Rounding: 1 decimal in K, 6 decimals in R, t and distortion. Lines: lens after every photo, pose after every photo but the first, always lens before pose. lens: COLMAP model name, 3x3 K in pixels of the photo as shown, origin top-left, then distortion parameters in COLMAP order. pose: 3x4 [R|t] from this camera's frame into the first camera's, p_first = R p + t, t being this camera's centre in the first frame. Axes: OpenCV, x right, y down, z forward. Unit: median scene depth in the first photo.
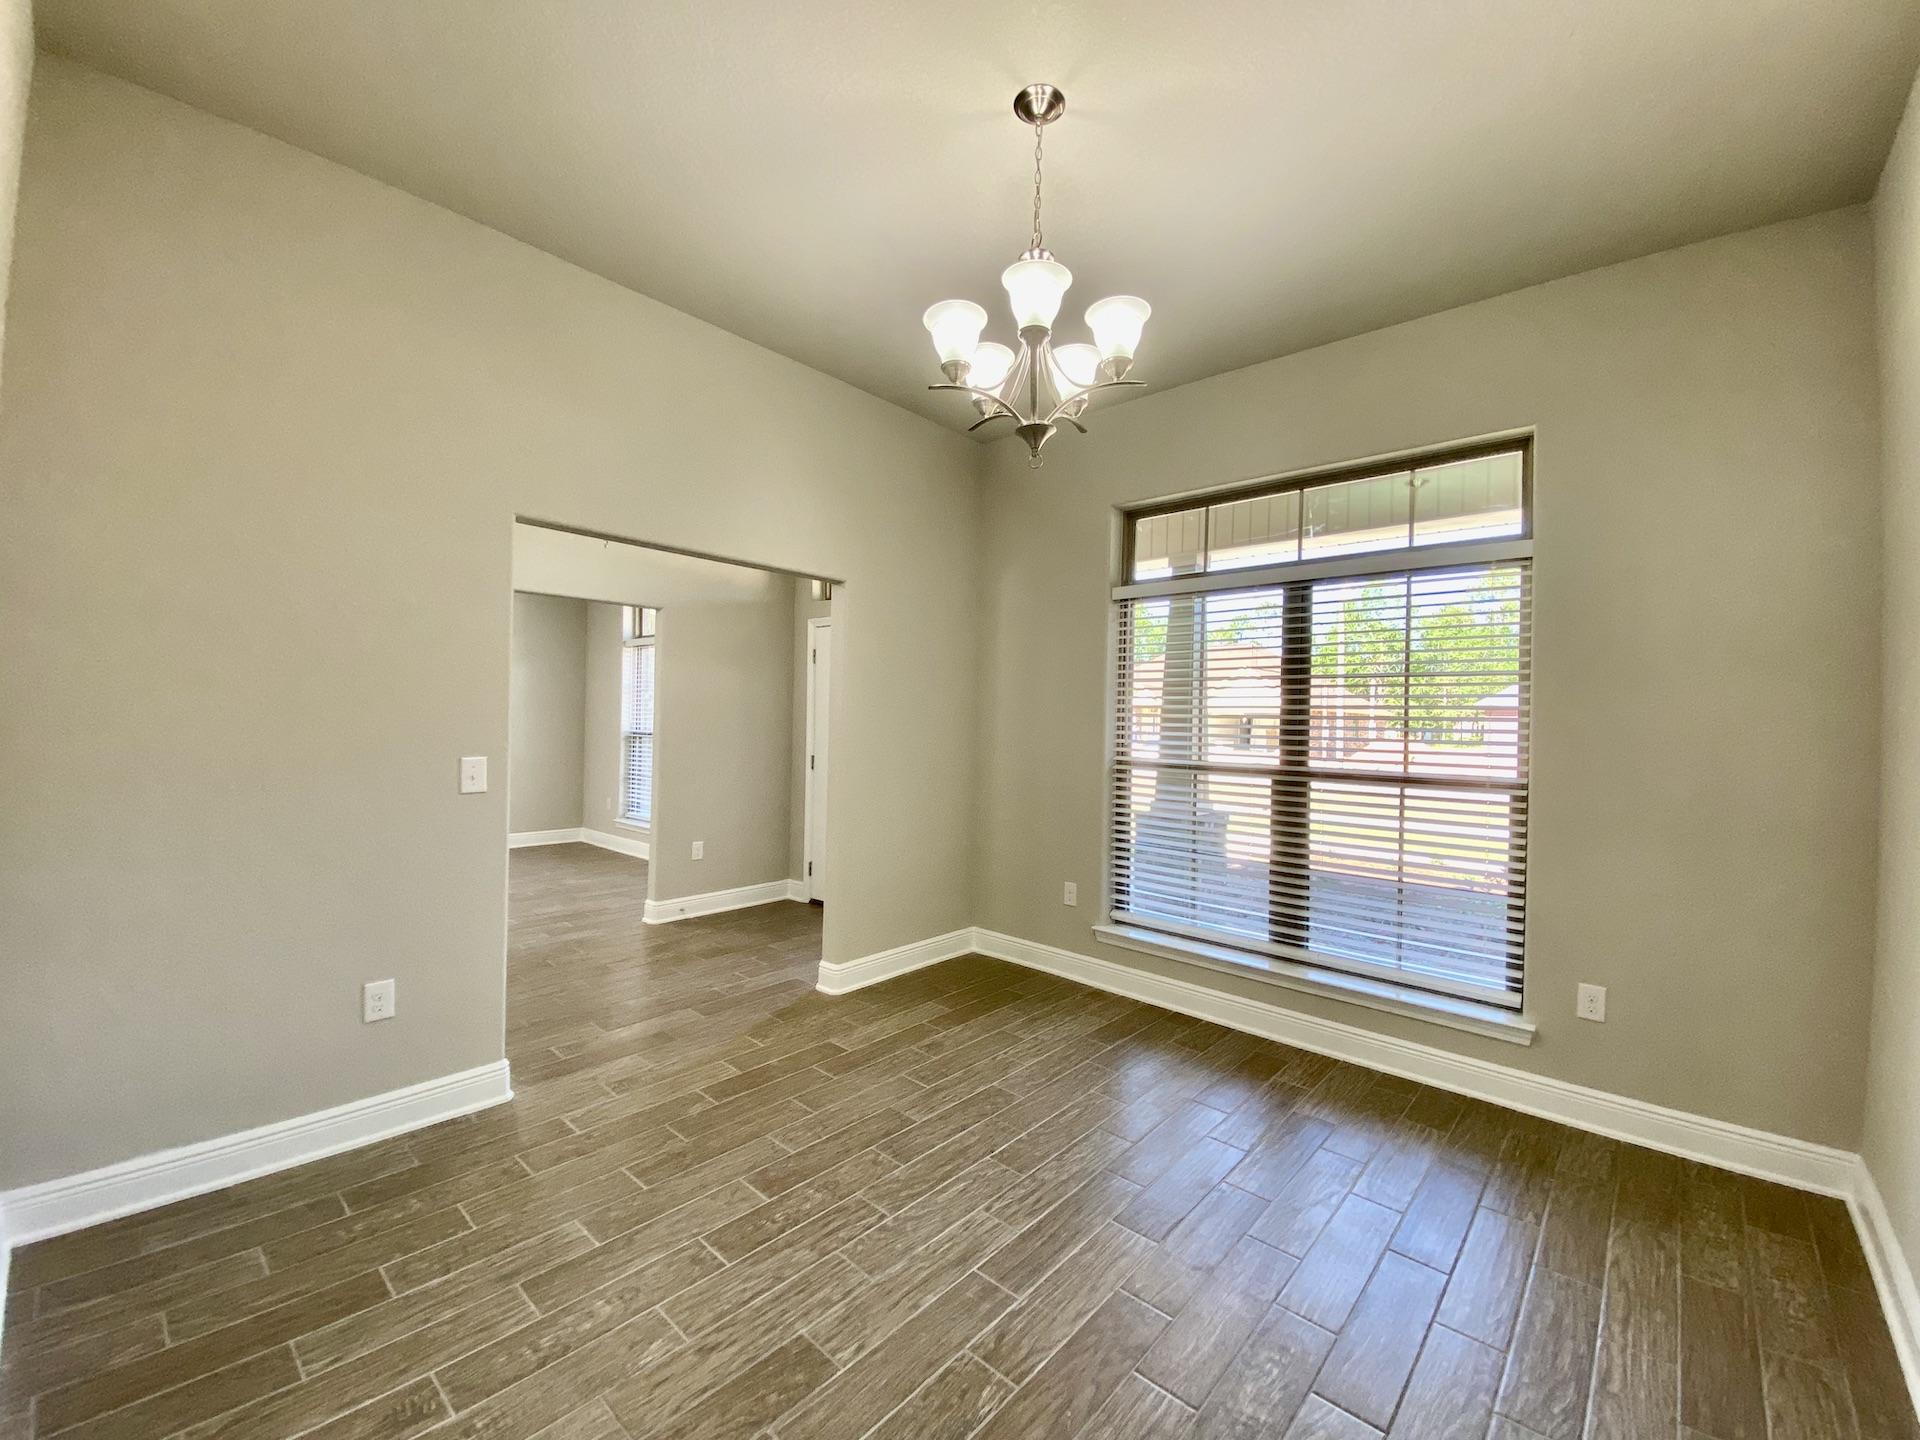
lens RADIAL K [[774.9, 0, 967.9], [0, 774.9, 719.5], [0, 0, 1]] dist [0.017116, -0.020229]
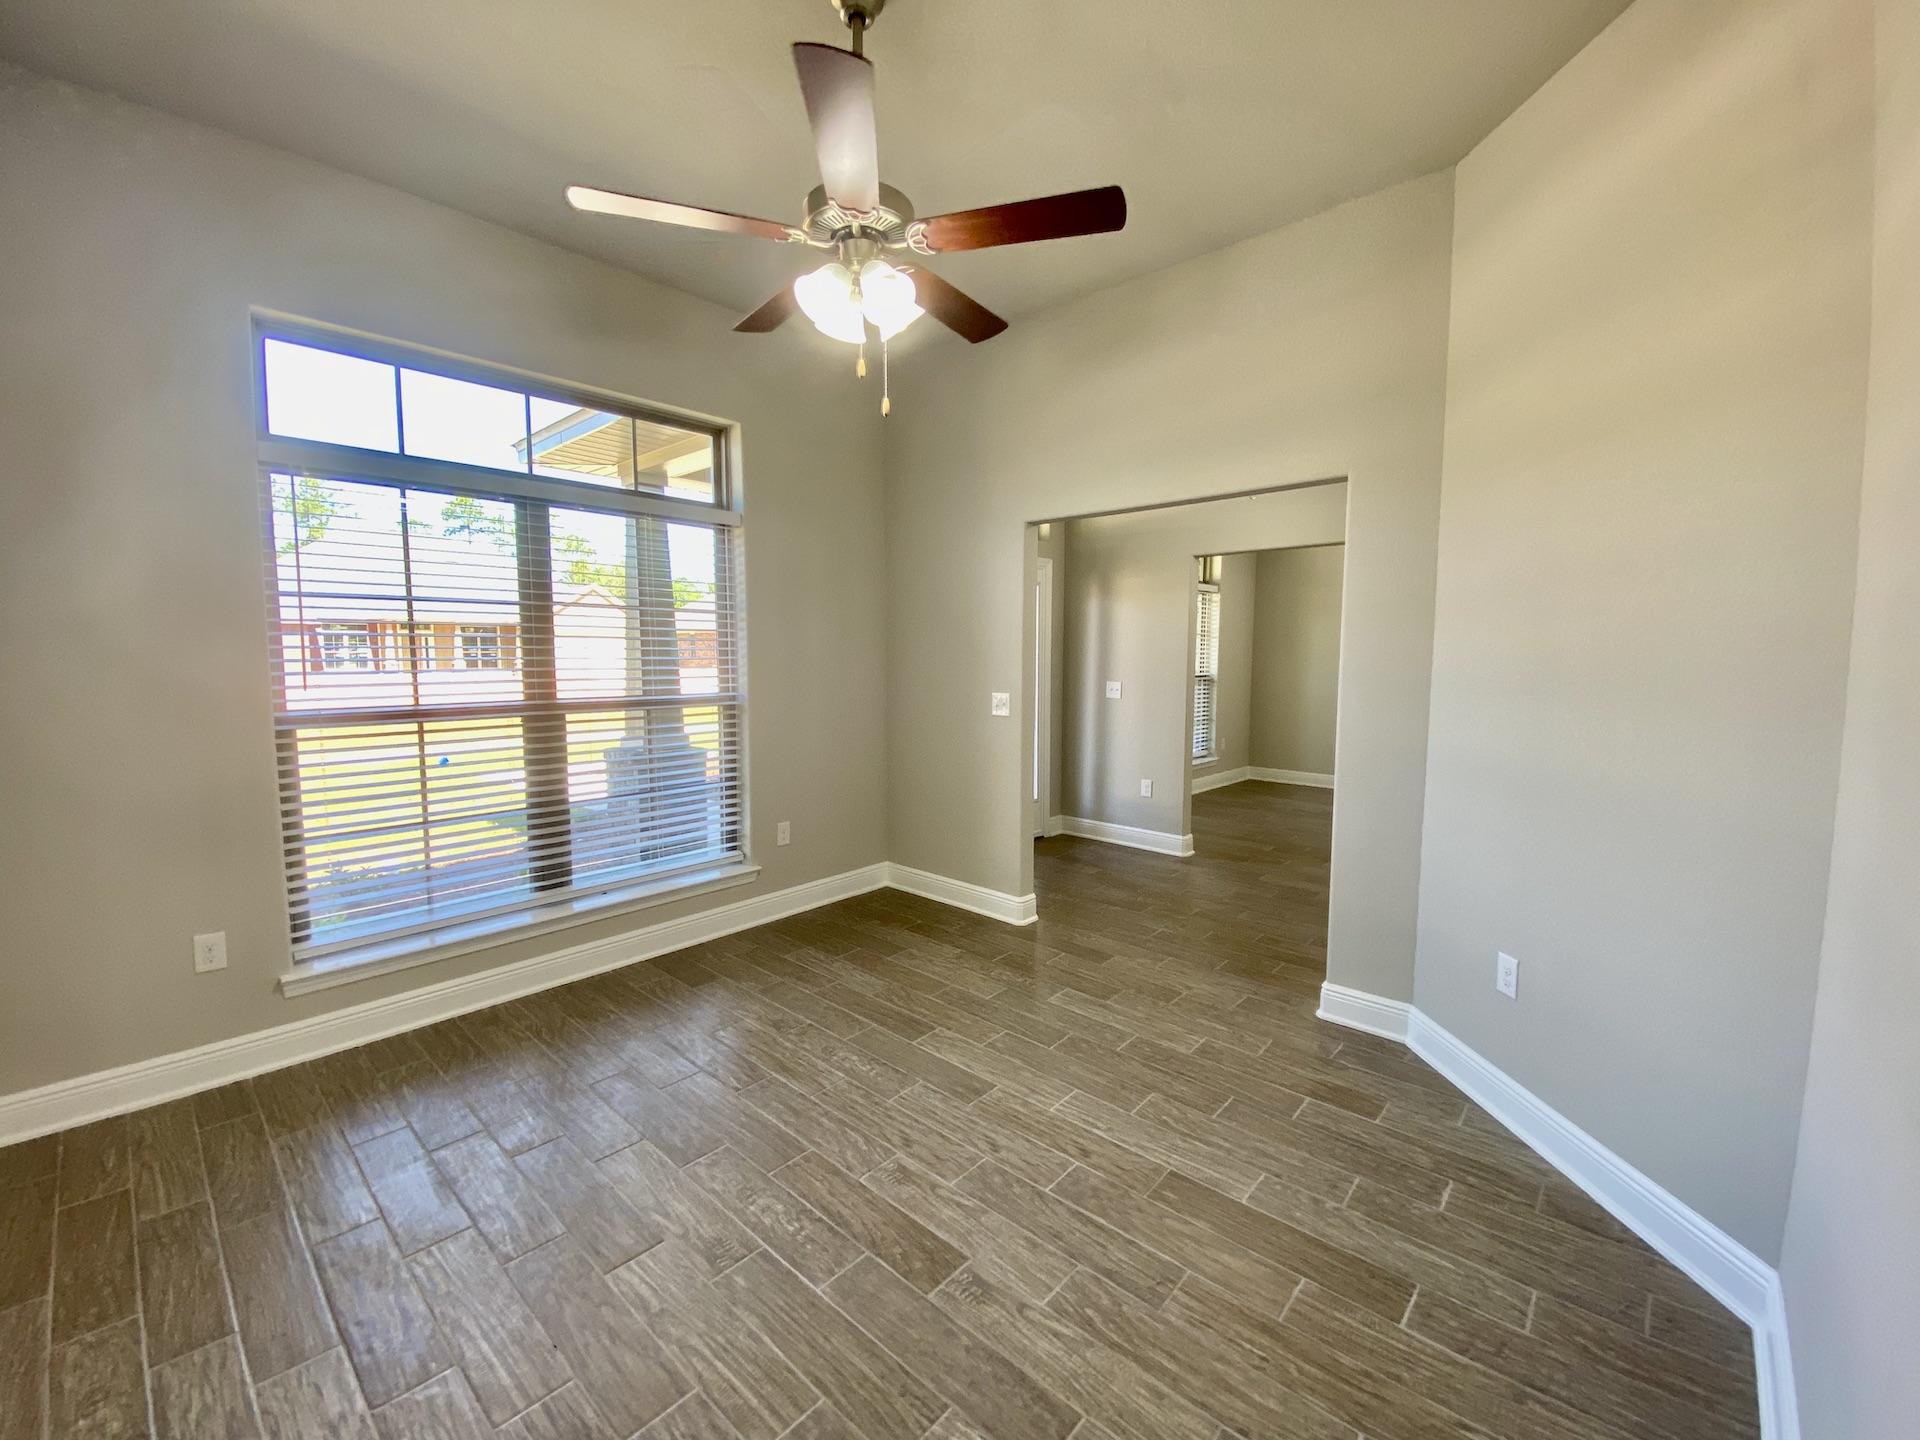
lens RADIAL K [[774.9, 0, 967.9], [0, 774.9, 719.5], [0, 0, 1]] dist [0.017116, -0.020229]
pose [[-0.011433, -0.103115, 0.994604, -0.523683], [0.009250, 0.994615, 0.103223, -0.008259], [-0.999892, 0.010380, -0.010418, 0.496825]]
